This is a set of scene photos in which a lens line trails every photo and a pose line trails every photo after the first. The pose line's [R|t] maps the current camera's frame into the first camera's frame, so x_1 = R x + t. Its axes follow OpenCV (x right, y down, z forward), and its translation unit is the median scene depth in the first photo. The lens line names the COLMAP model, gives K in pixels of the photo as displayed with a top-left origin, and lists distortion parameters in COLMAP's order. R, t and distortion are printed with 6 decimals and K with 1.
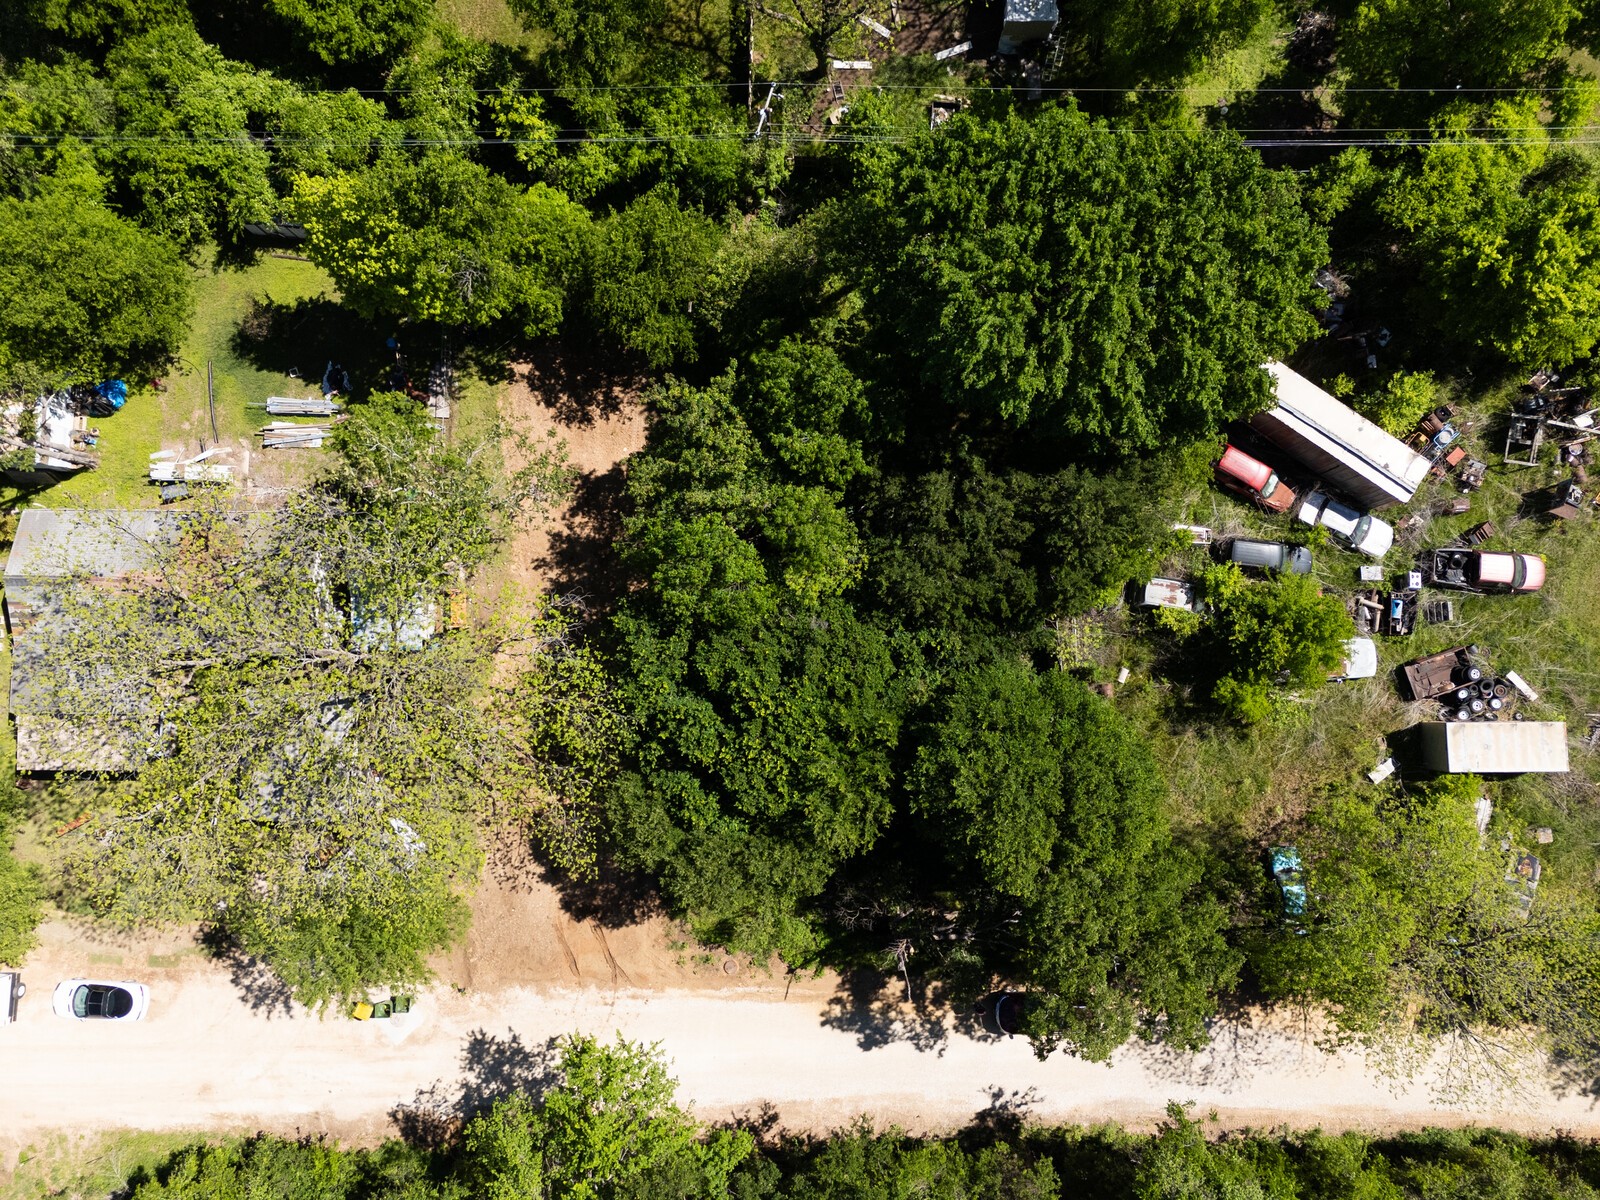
lens RADIAL K [[1170.3, 0, 799.0], [0, 1170.3, 590.1], [0, 0, 1]] dist [0.043728, -0.027329]
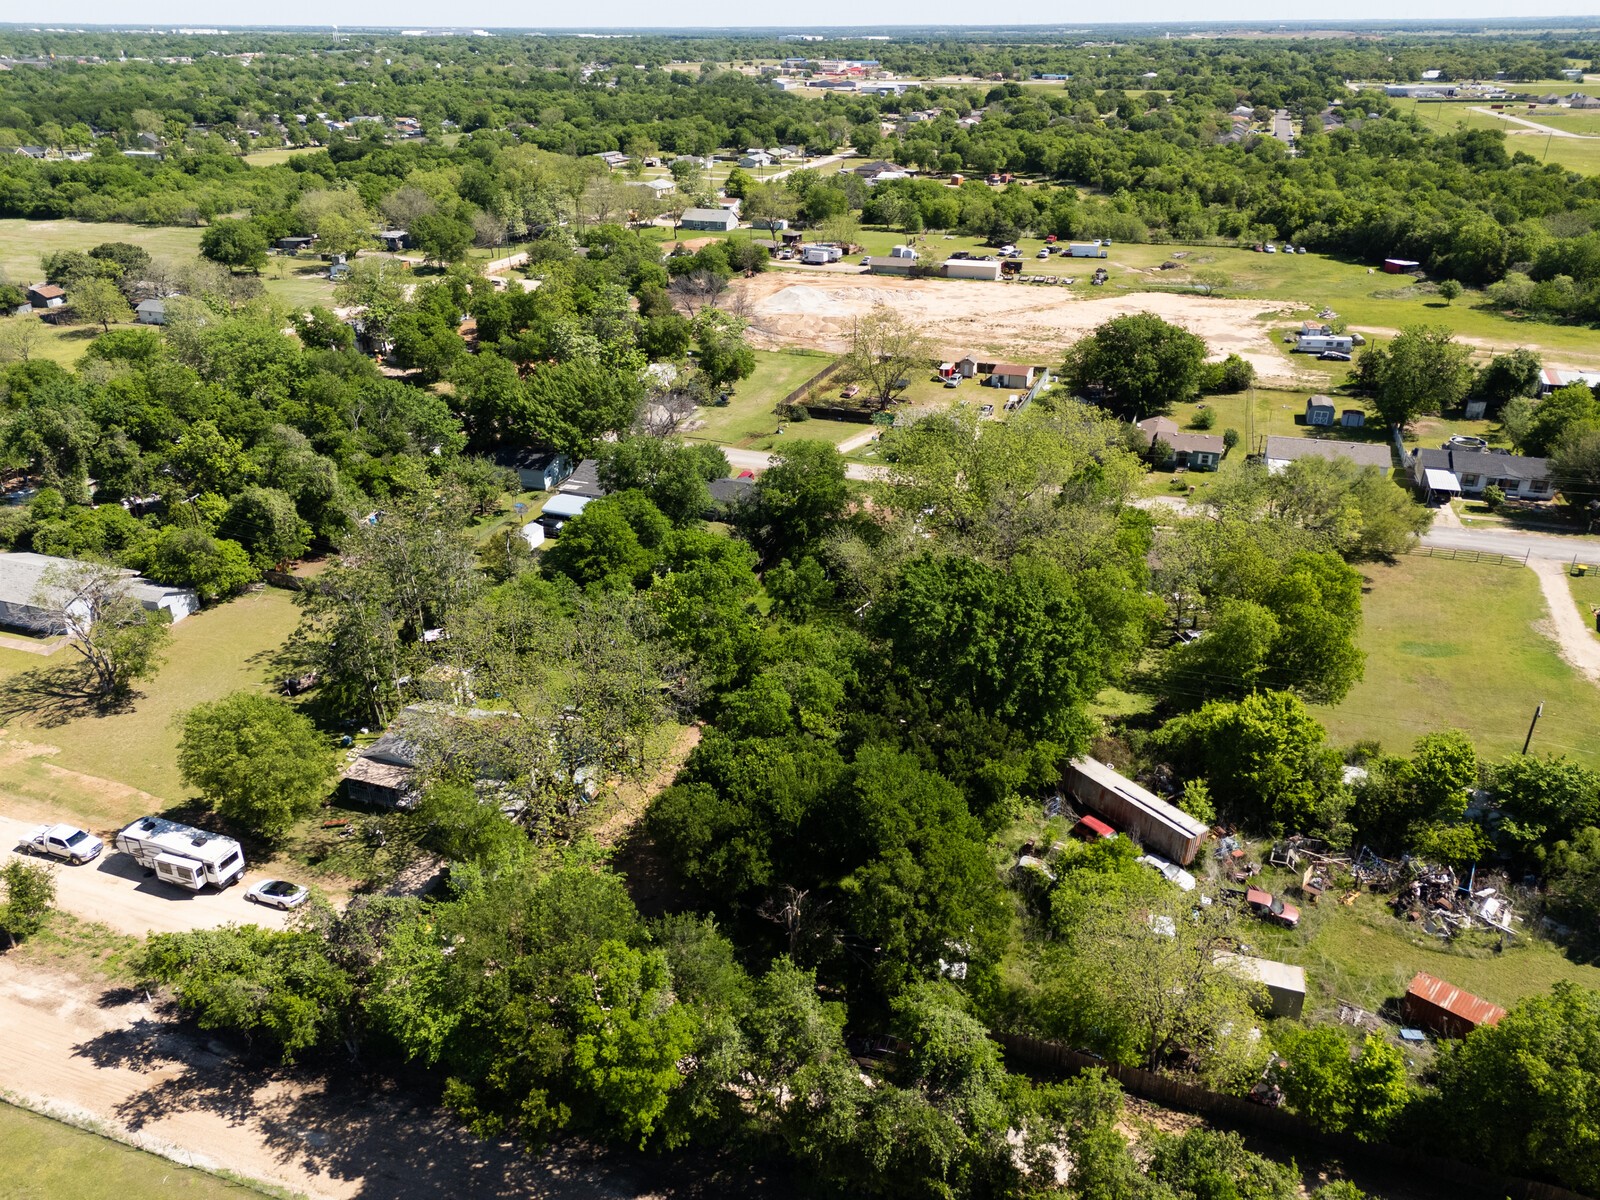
lens RADIAL K [[1170.3, 0, 797.2], [0, 1170.3, 603.6], [0, 0, 1]] dist [0.043728, -0.027329]
pose [[0.943862, 0.153227, -0.292655, 0.411088], [-0.330085, 0.472294, -0.817302, 1.170357], [0.012987, 0.868021, 0.496358, -0.048789]]
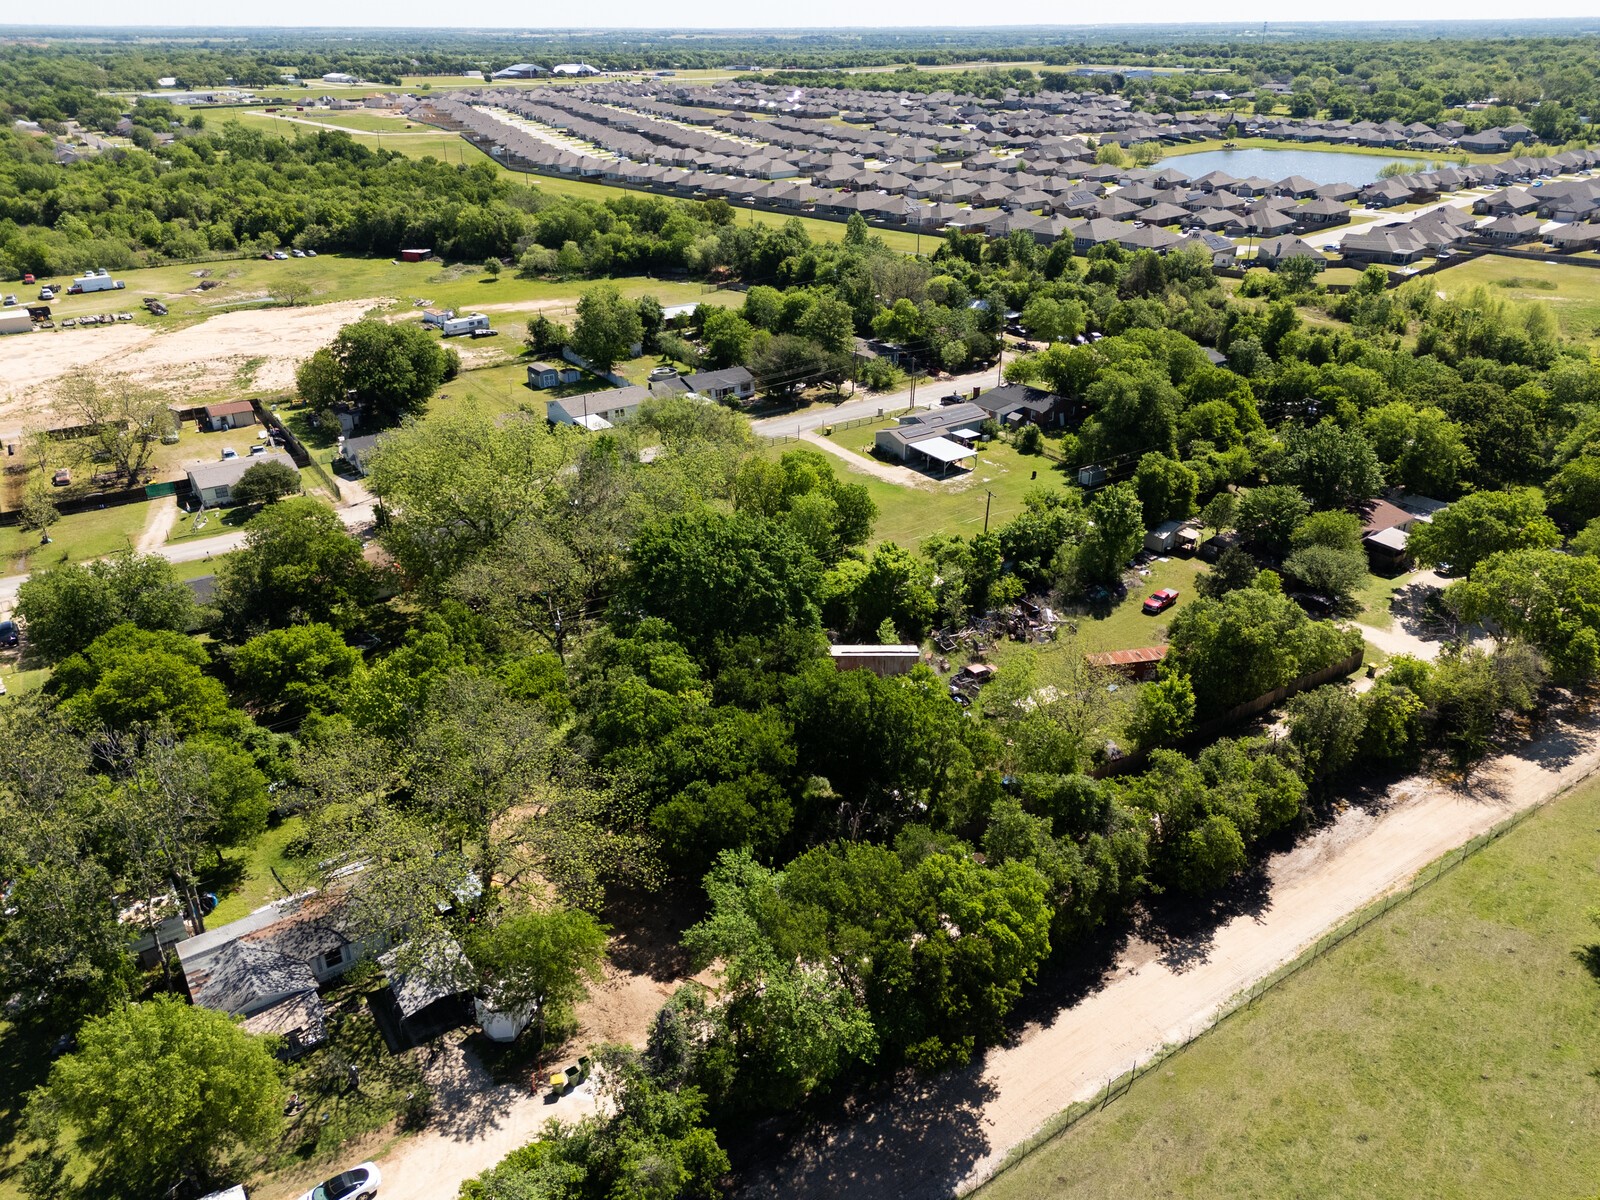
lens RADIAL K [[1170.3, 0, 804.3], [0, 1170.3, 604.7], [0, 0, 1]] dist [0.043728, -0.027329]
pose [[0.811327, -0.246322, 0.530164, -0.682473], [0.582811, 0.411575, -0.700670, 1.155073], [-0.045612, 0.877458, 0.477481, -0.047138]]
